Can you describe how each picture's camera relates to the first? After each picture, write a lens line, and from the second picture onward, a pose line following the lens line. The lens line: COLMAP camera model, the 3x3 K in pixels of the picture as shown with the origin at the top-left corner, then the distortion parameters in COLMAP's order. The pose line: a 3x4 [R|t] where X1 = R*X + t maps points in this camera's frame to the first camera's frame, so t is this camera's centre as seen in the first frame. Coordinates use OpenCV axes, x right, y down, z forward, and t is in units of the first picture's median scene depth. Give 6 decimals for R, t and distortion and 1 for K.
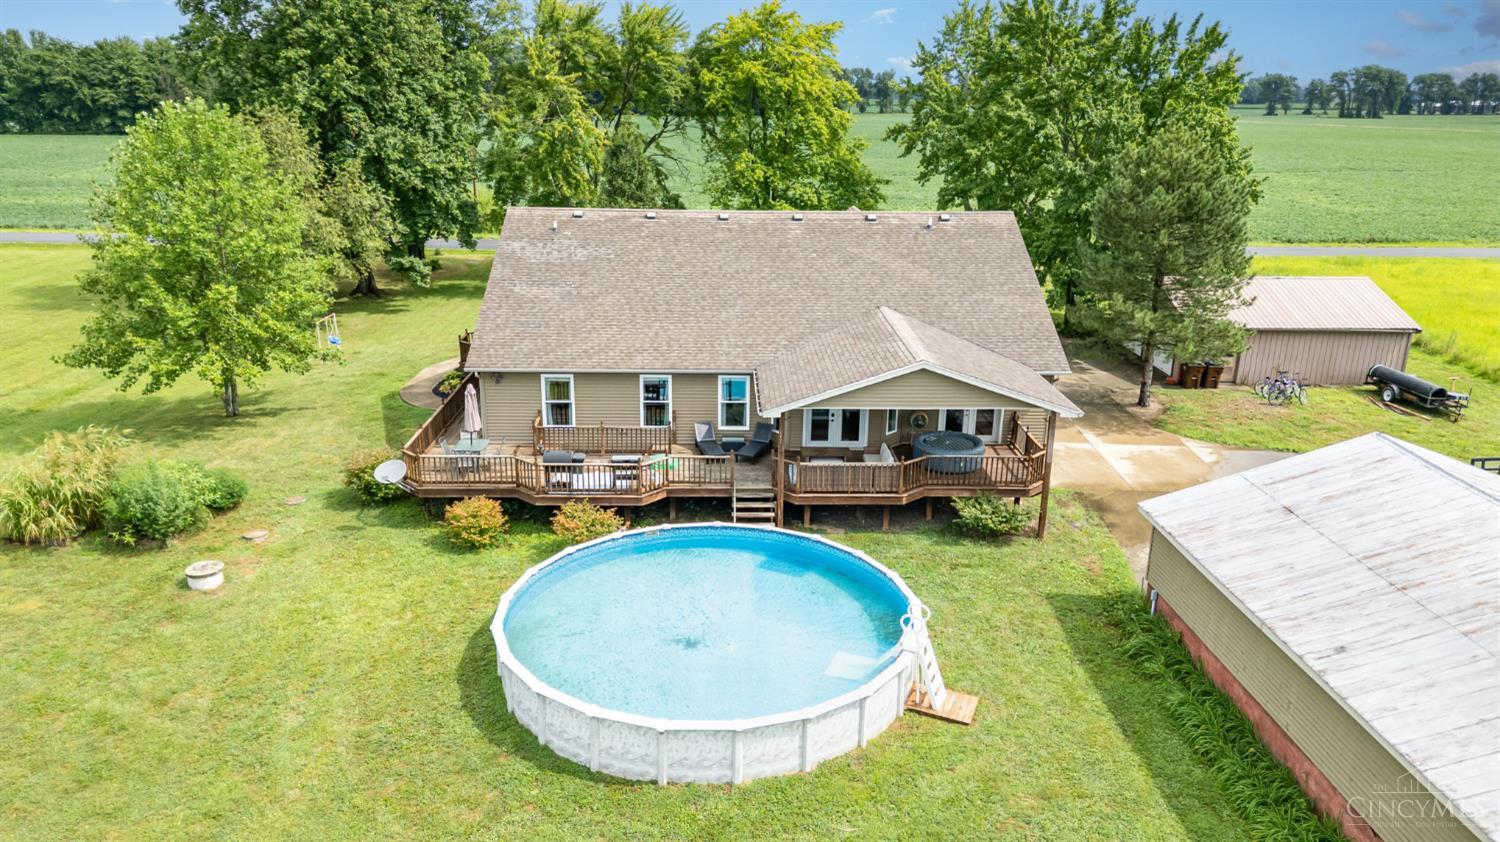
lens RADIAL K [[1045.7, 0, 750.0], [0, 1045.7, 421.0], [0, 0, 1]] dist [0.076280, -0.064873]
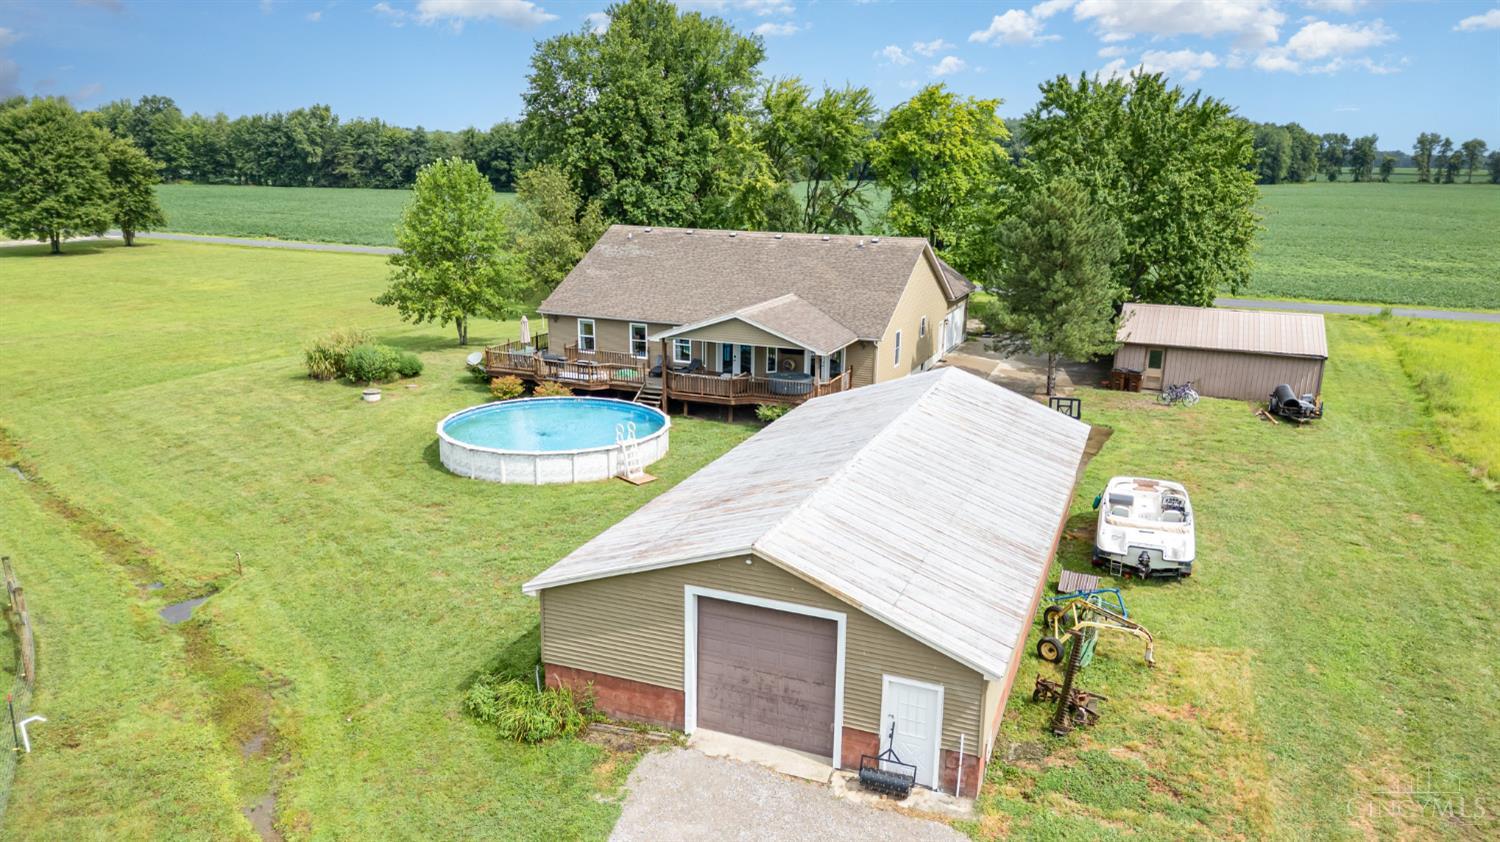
lens RADIAL K [[1045.7, 0, 750.0], [0, 1045.7, 421.0], [0, 0, 1]] dist [0.076280, -0.064873]
pose [[0.913406, 0.101345, -0.394233, 0.555987], [-0.125210, 0.991505, -0.035215, 0.108770], [0.387315, 0.081527, 0.918336, -0.315185]]
